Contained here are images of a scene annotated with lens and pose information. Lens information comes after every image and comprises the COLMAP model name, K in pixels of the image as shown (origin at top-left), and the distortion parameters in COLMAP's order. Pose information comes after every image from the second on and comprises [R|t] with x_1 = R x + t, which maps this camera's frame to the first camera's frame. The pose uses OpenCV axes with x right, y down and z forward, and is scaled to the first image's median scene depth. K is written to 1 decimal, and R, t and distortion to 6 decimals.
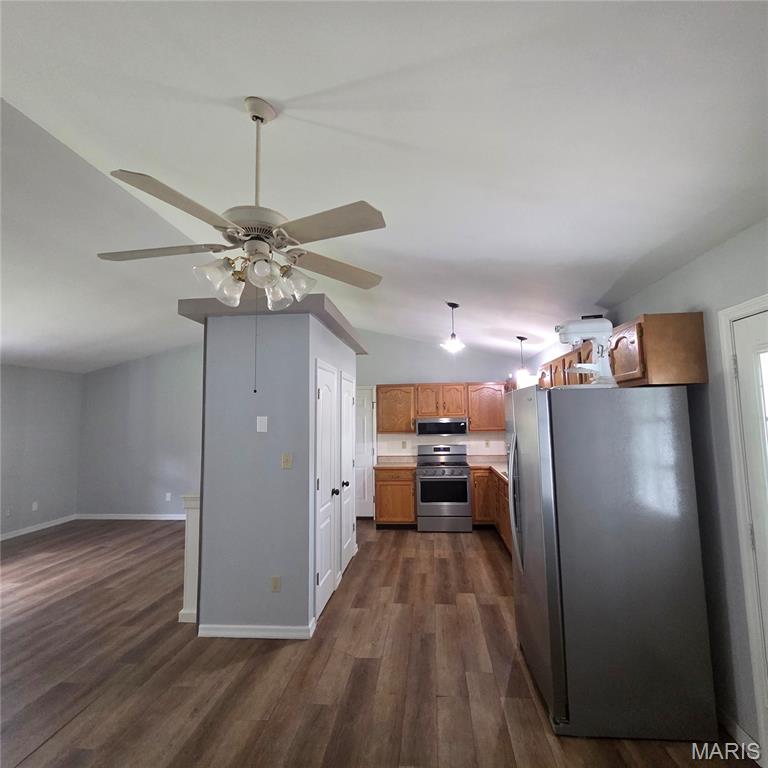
lens RADIAL K [[419.1, 0, 392.6], [0, 419.1, 377.9], [0, 0, 1]] dist [0.002855, -0.000586]
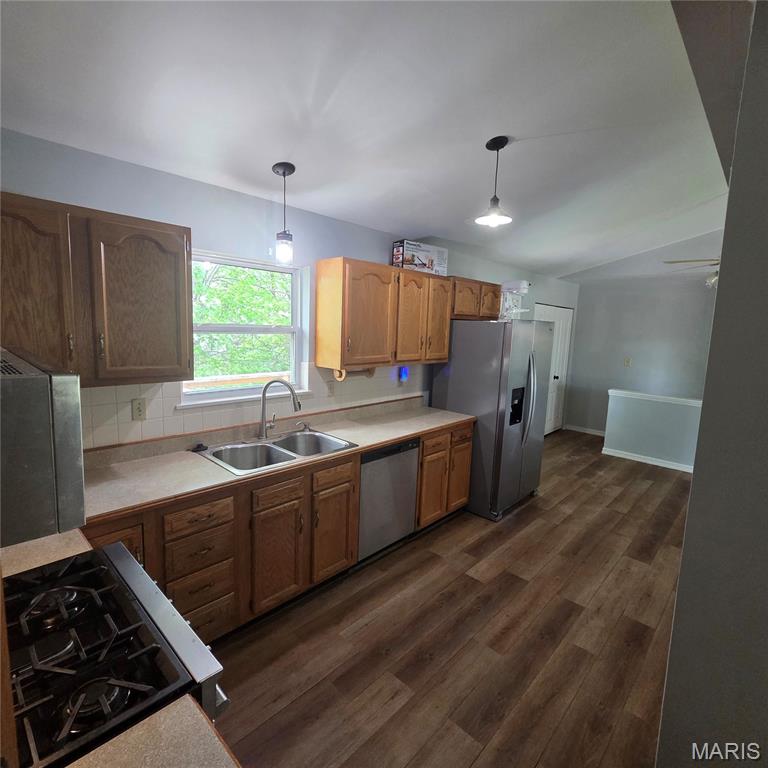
lens RADIAL K [[417.4, 0, 399.9], [0, 417.4, 371.4], [0, 0, 1]] dist [0.000865, 0.000358]
pose [[-0.799529, -0.098664, 0.592469, -0.119971], [-0.091829, 0.994899, 0.041758, 0.129067], [-0.593567, -0.021019, -0.804510, 1.658200]]
